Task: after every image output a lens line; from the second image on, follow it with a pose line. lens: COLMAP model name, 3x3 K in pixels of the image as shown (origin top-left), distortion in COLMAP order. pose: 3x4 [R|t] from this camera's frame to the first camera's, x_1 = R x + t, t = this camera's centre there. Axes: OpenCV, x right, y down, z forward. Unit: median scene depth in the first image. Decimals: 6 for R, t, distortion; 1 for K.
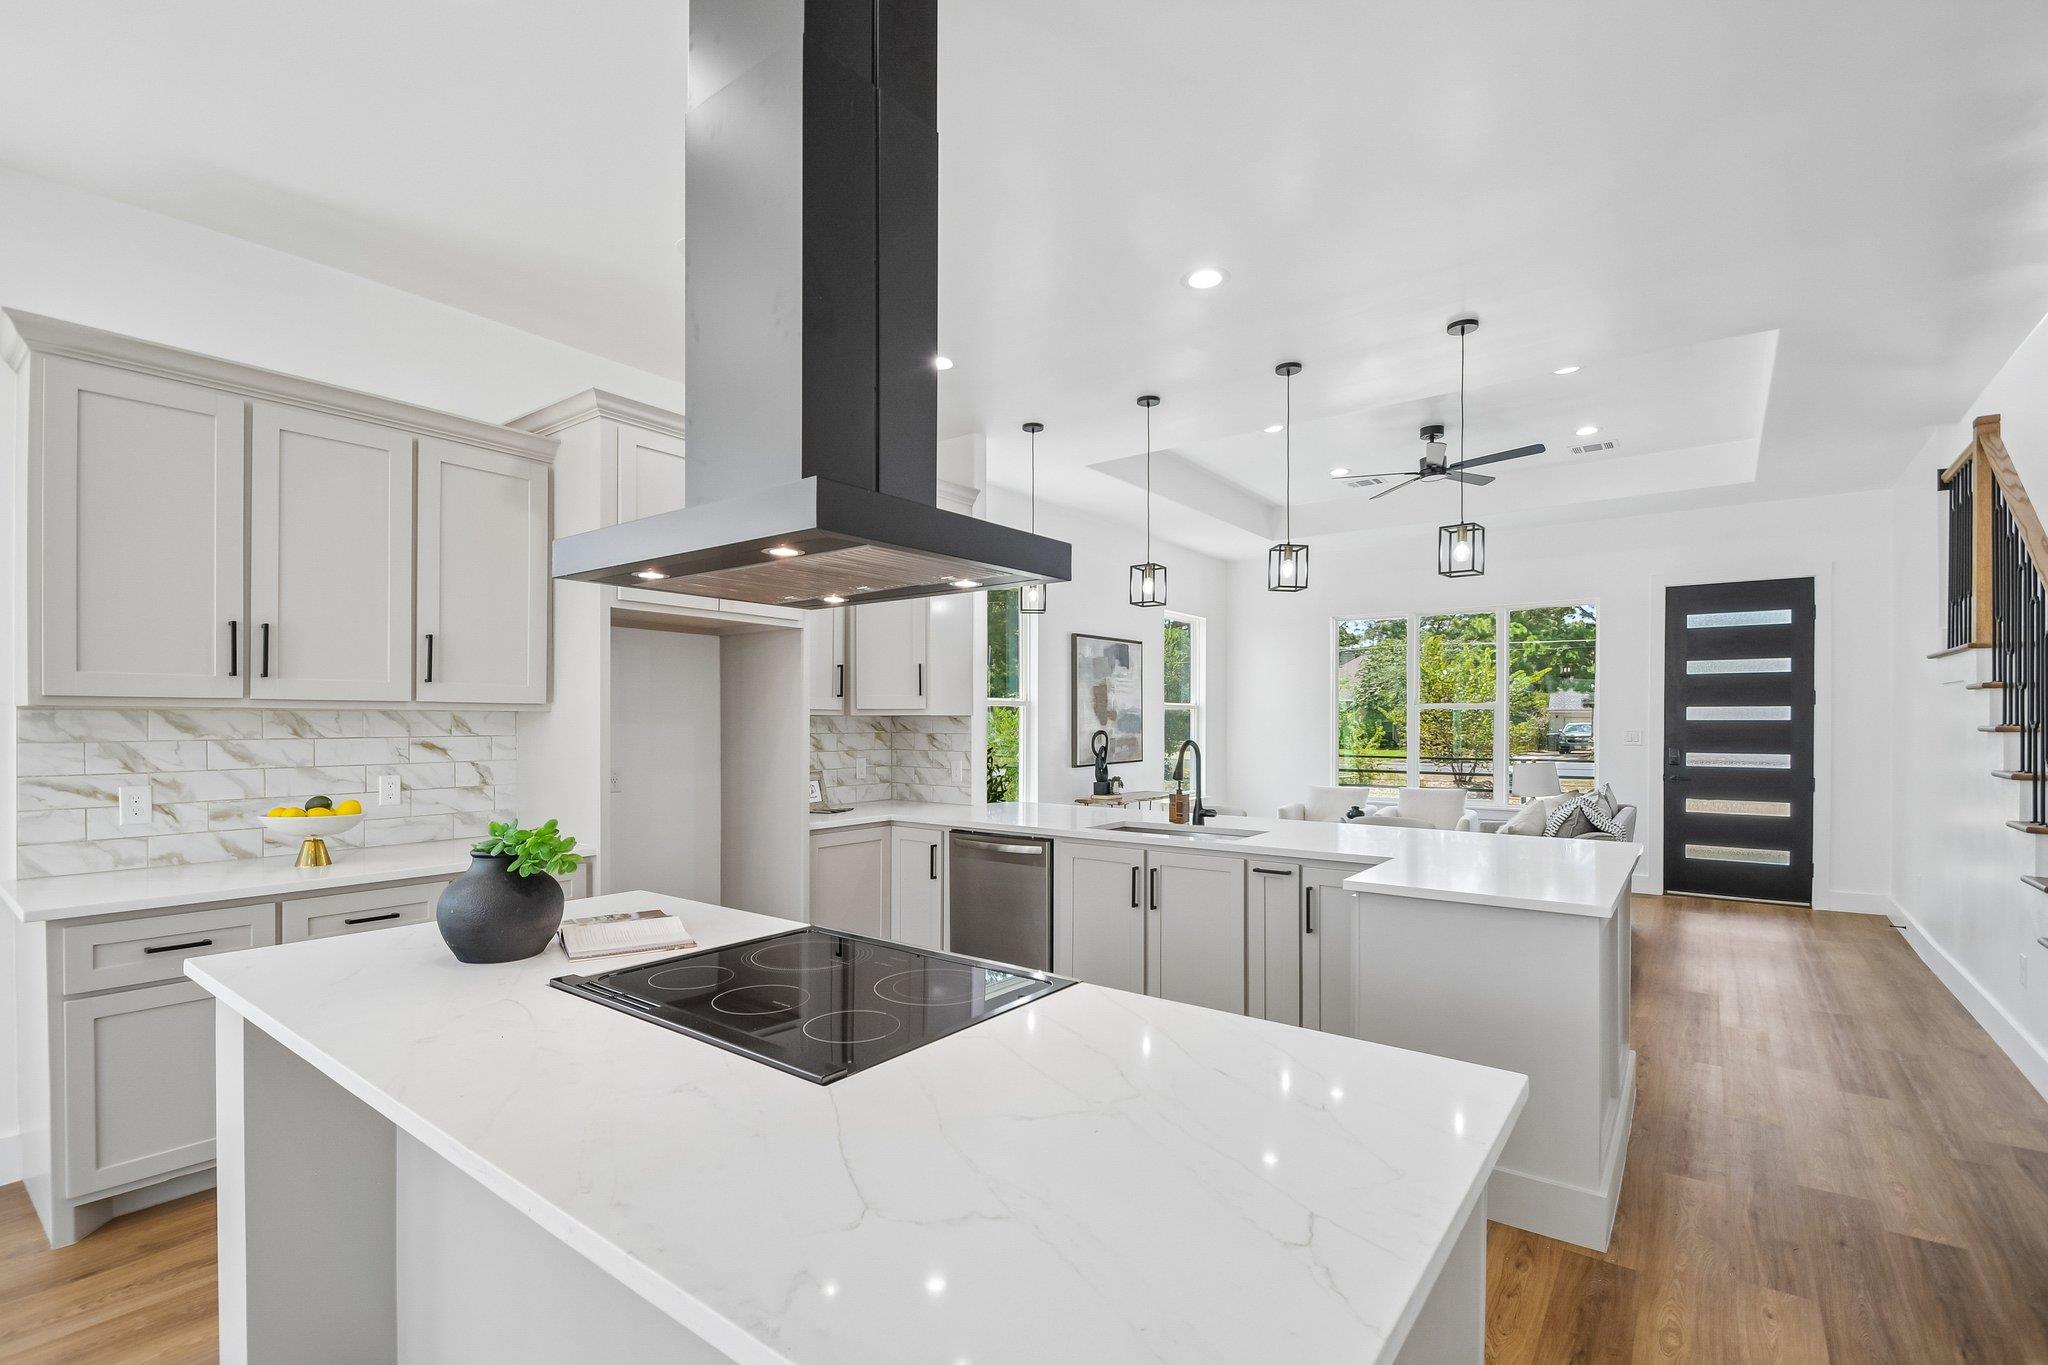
lens RADIAL K [[915.2, 0, 1020.8], [0, 915.2, 725.7], [0, 0, 1]] dist [0.008689, -0.012663]
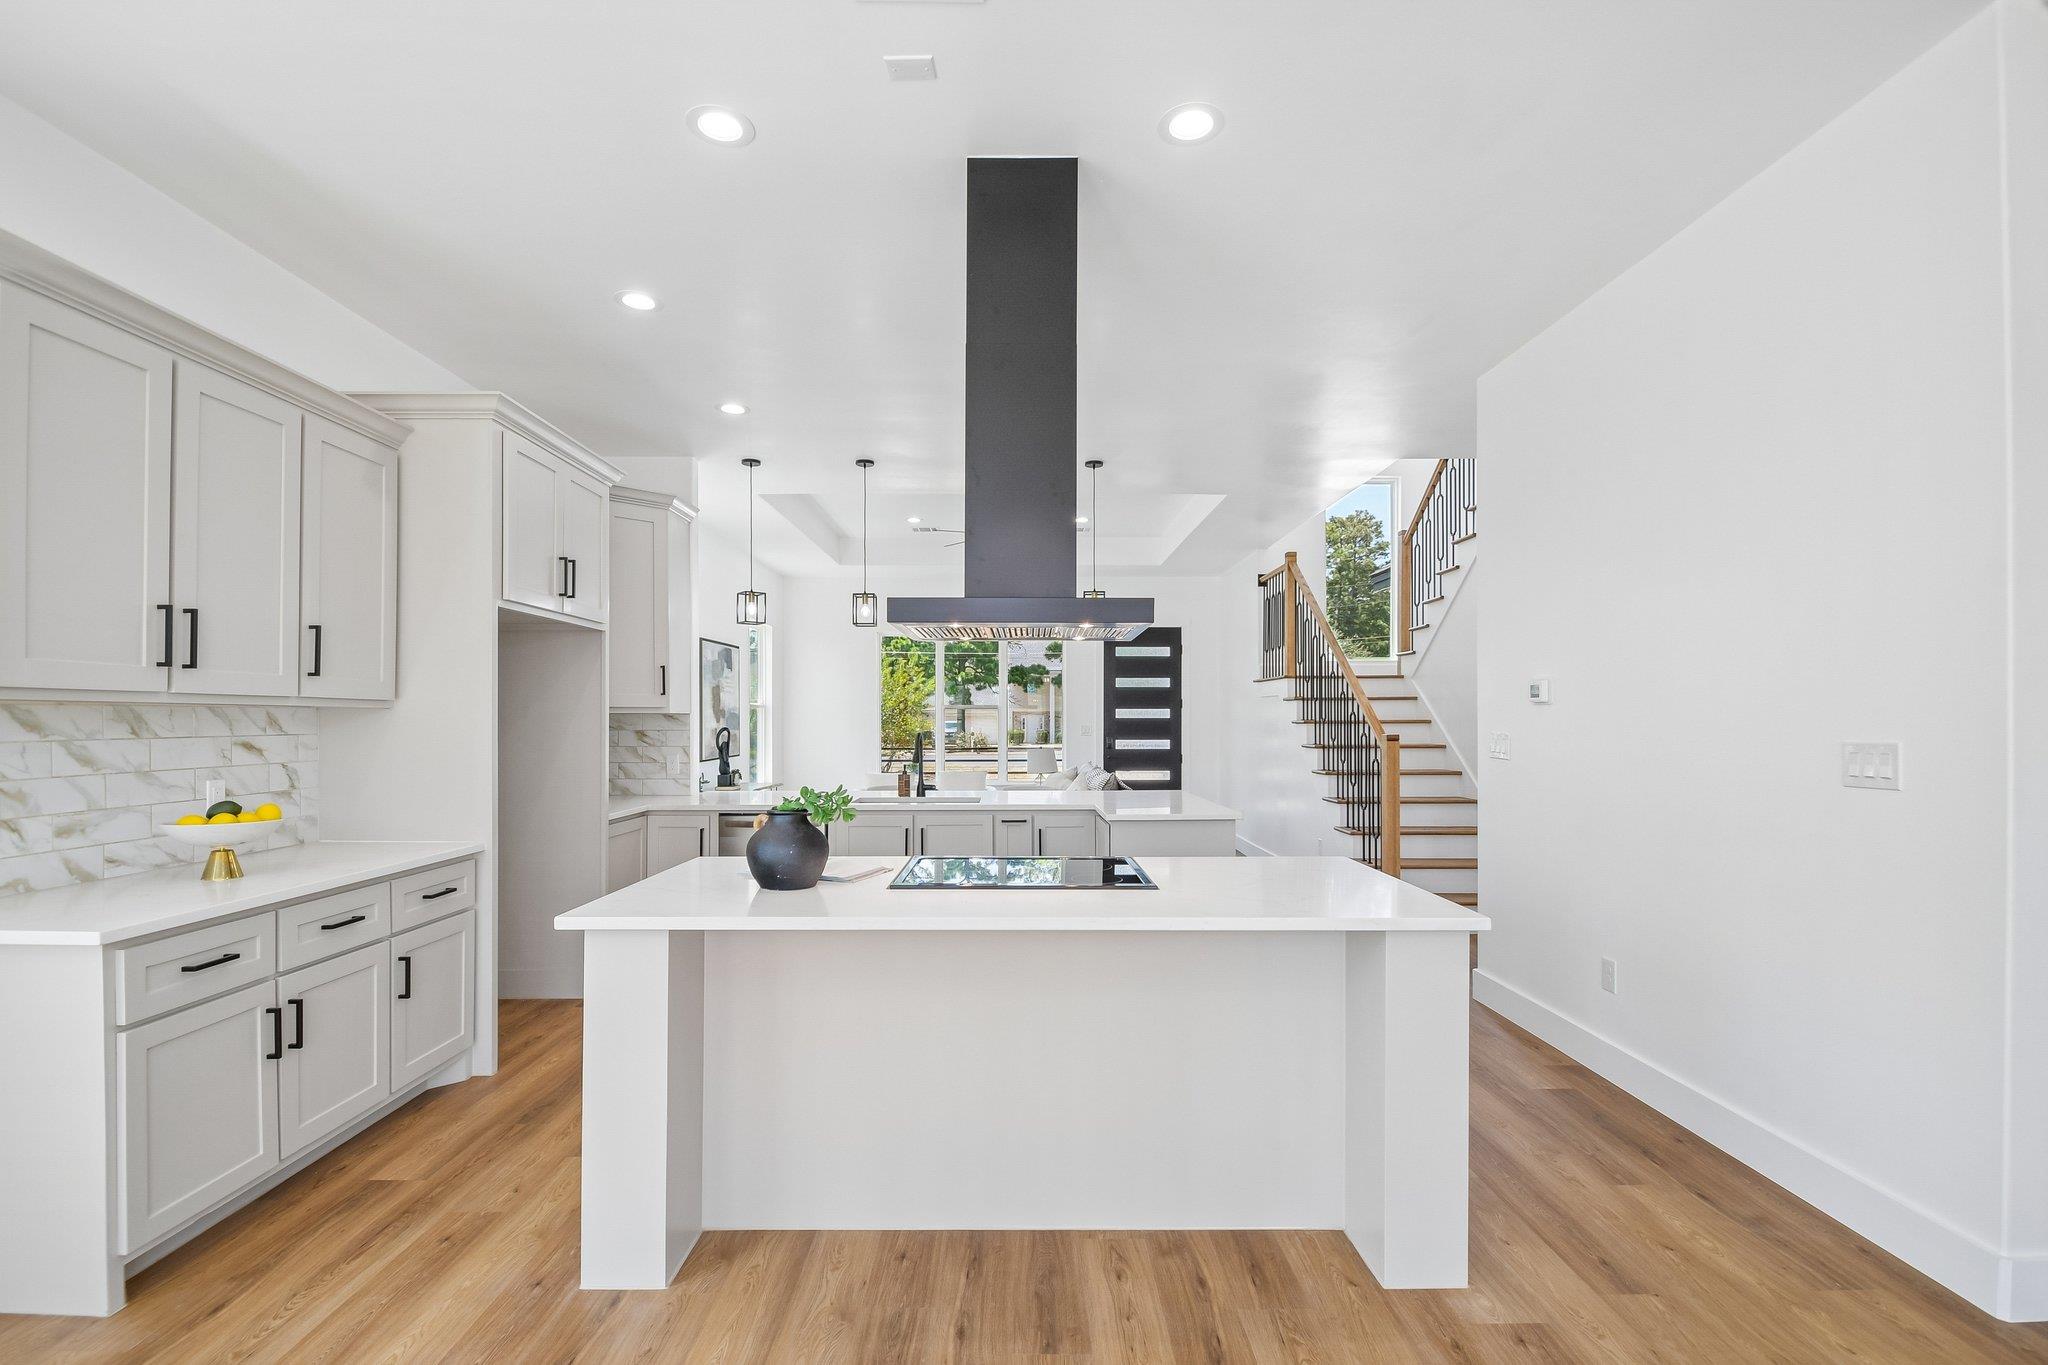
lens RADIAL K [[915.2, 0, 1019.2], [0, 915.2, 718.1], [0, 0, 1]] dist [0.008689, -0.012663]
pose [[0.793645, -0.000283, 0.608381, -0.328539], [0.004624, 0.999974, -0.005568, 0.001823], [-0.608363, 0.007232, 0.793626, -0.088833]]
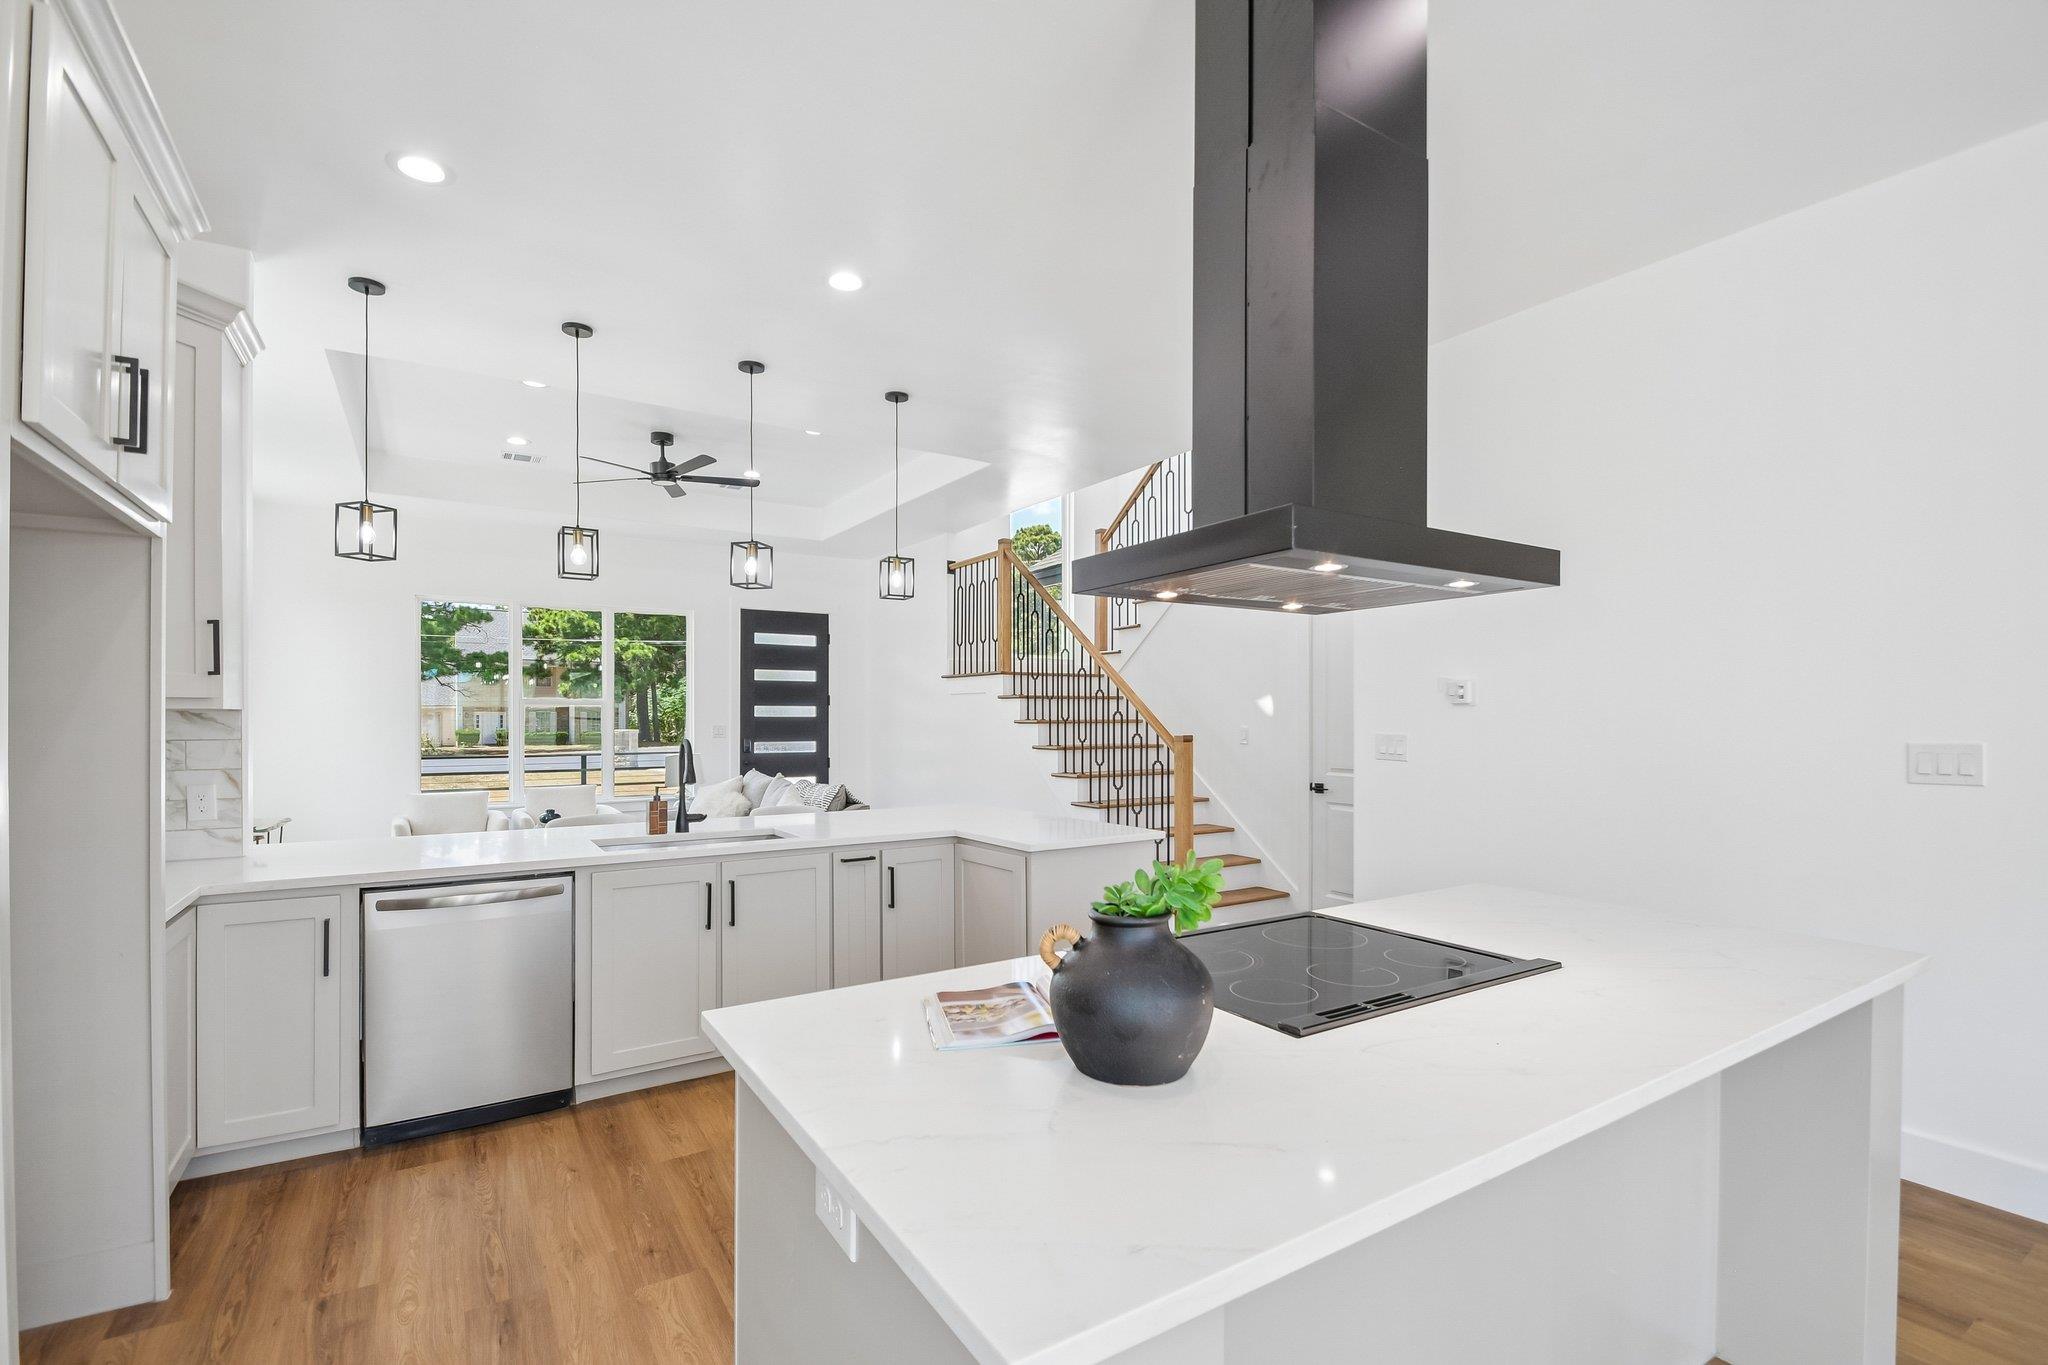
lens RADIAL K [[915.2, 0, 1016.6], [0, 915.2, 723.3], [0, 0, 1]] dist [0.008689, -0.012663]
pose [[0.350116, -0.007348, 0.936677, -0.357669], [0.005395, 0.999968, 0.005828, -0.002353], [-0.936691, 0.003013, 0.350145, 0.245697]]
